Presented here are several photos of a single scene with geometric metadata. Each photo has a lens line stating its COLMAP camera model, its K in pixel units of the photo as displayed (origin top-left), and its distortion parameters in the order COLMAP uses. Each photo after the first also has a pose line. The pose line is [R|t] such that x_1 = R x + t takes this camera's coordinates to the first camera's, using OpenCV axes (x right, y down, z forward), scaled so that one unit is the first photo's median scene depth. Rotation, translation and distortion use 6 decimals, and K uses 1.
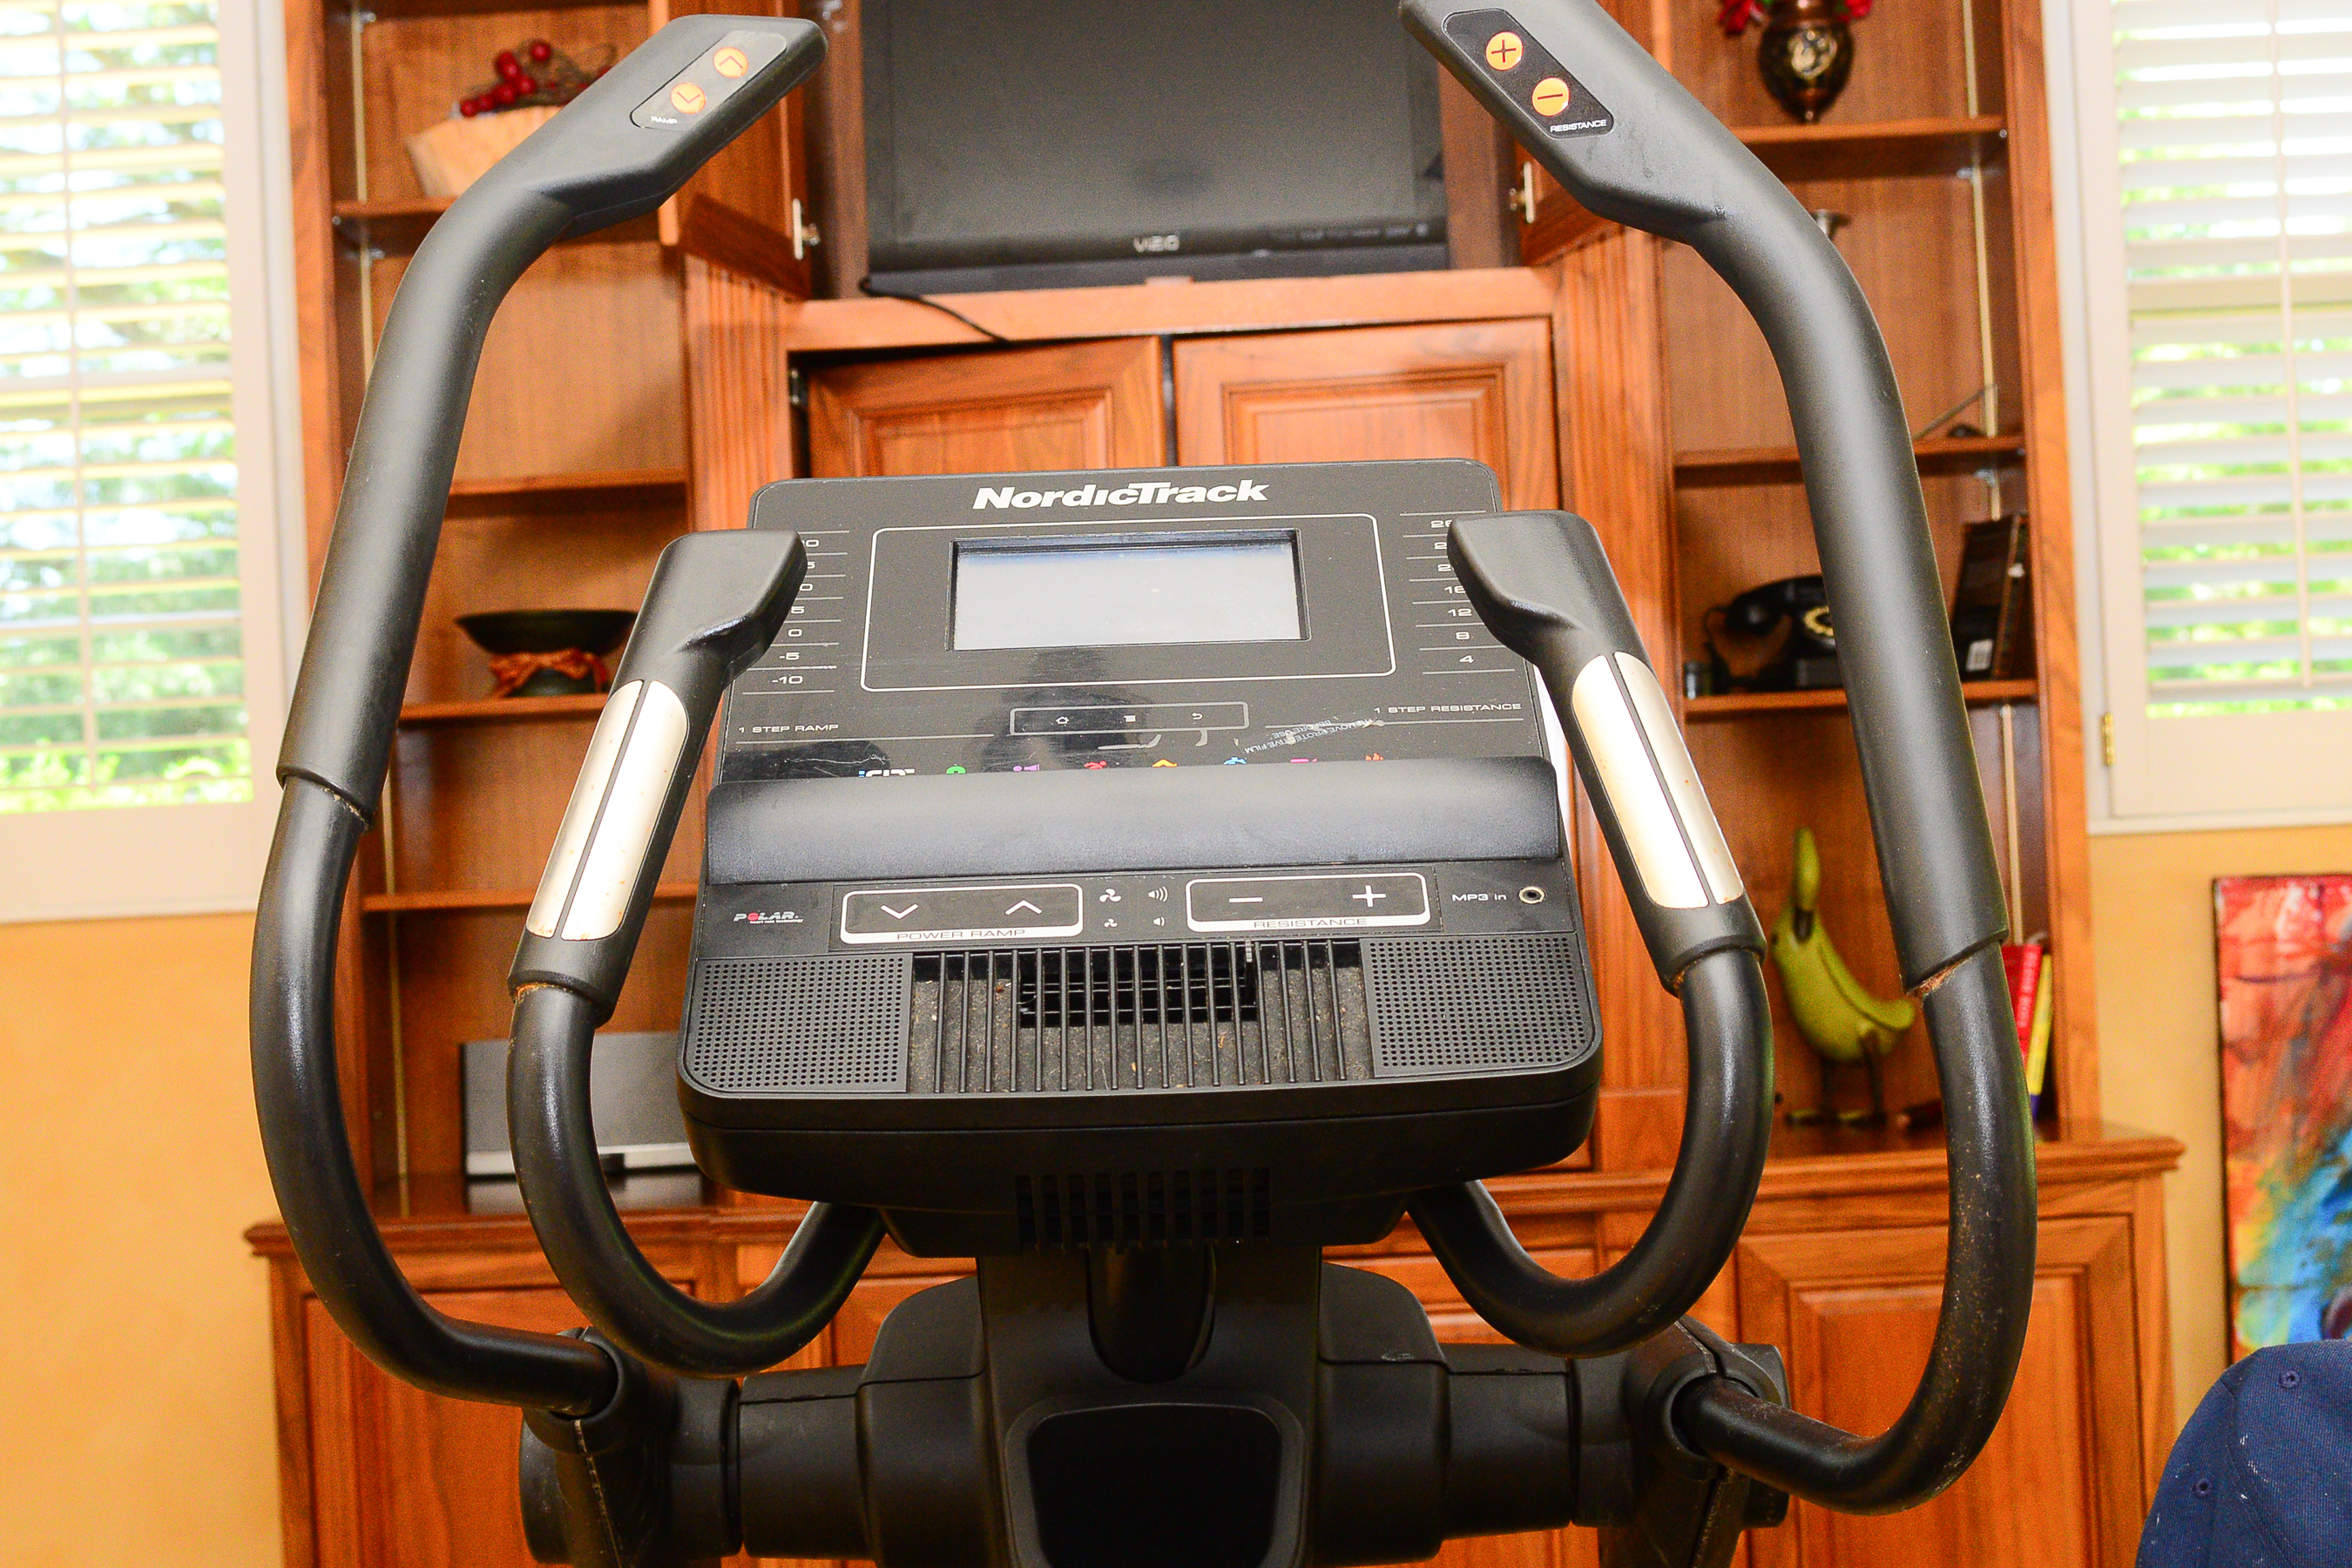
lens RADIAL K [[3252.8, 0, 1176.0], [0, 3252.8, 784.0], [0, 0, 1]] dist [-0.185028, -0.003843]
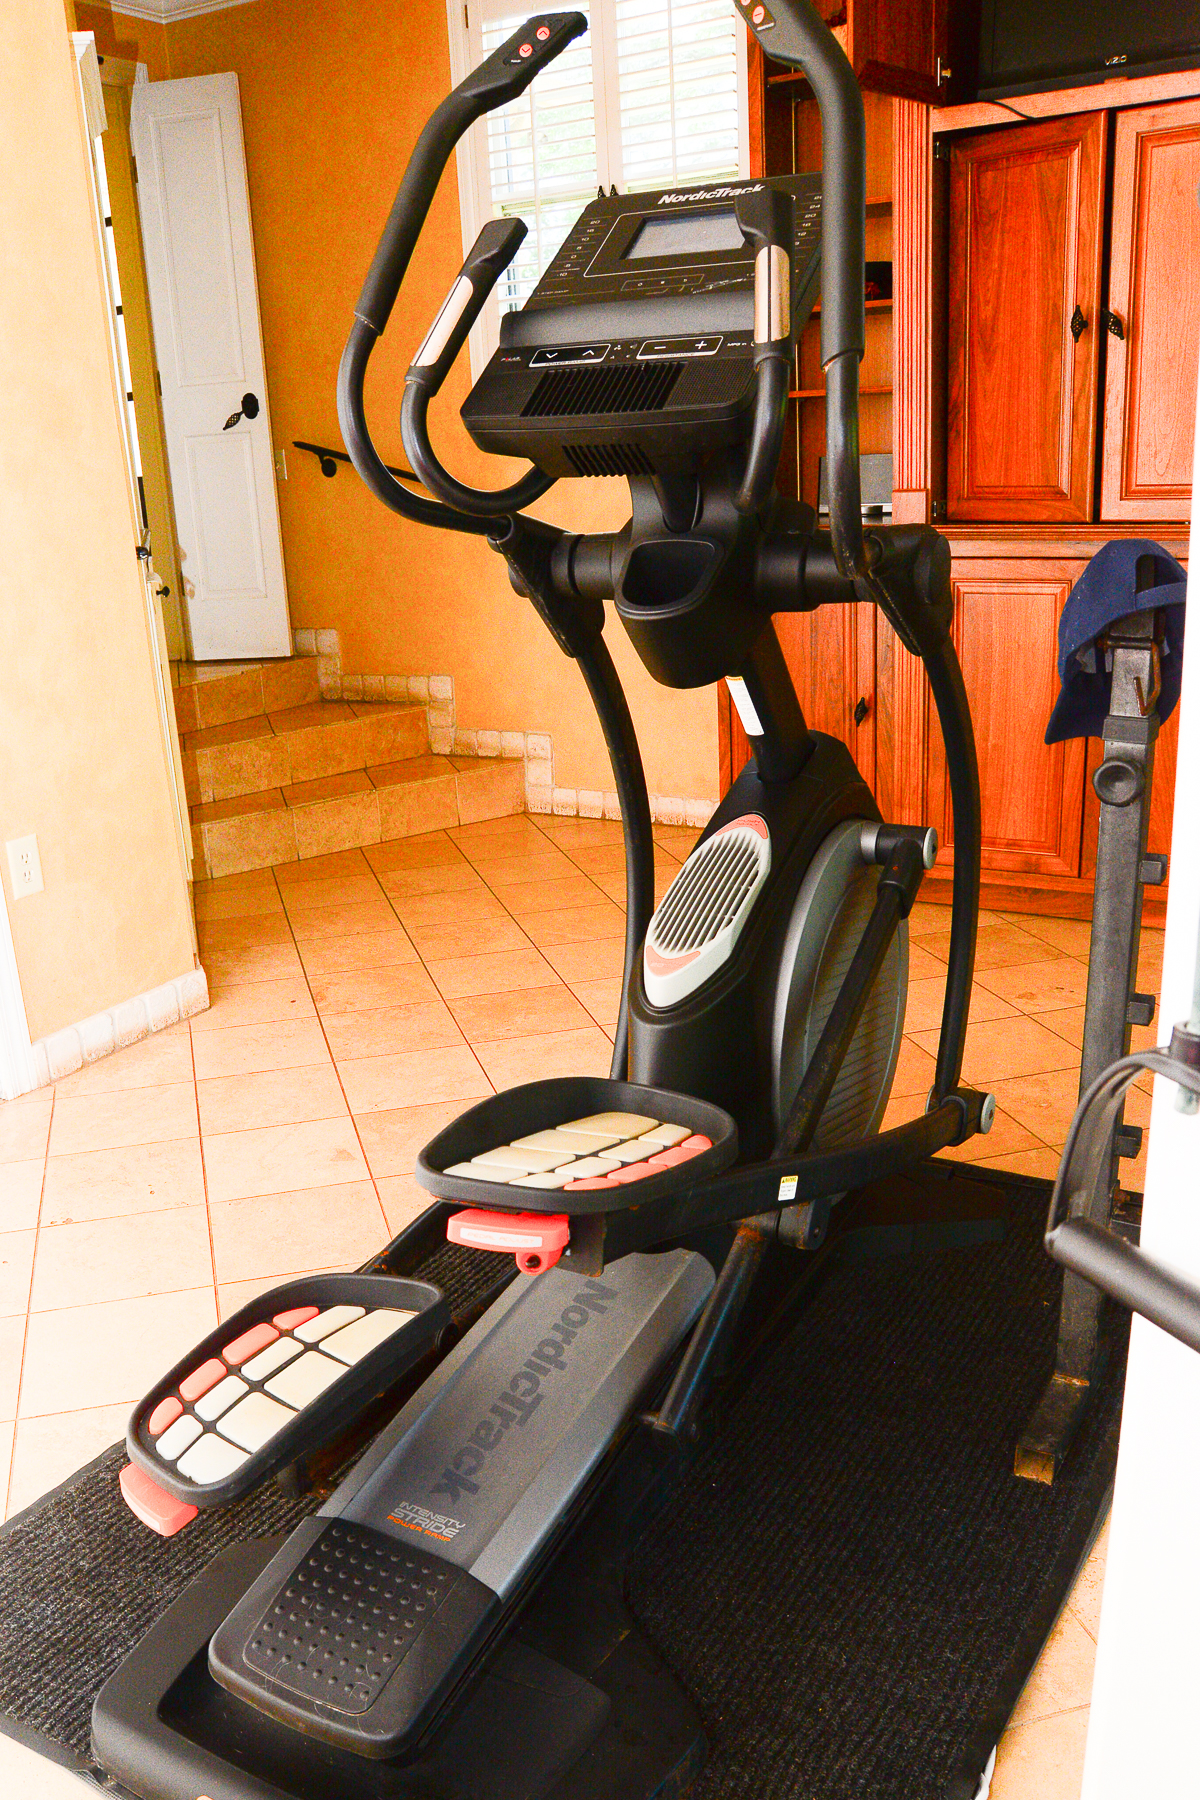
lens RADIAL K [[1489.4, 0, 600.0], [0, 1489.4, 900.0], [0, 0, 1]] dist [-0.082251, 0.001806]
pose [[0.868114, 0.144577, -0.474843, 0.579774], [0.027147, 0.941380, 0.336255, 0.050236], [0.495623, -0.304798, 0.813300, -0.172771]]
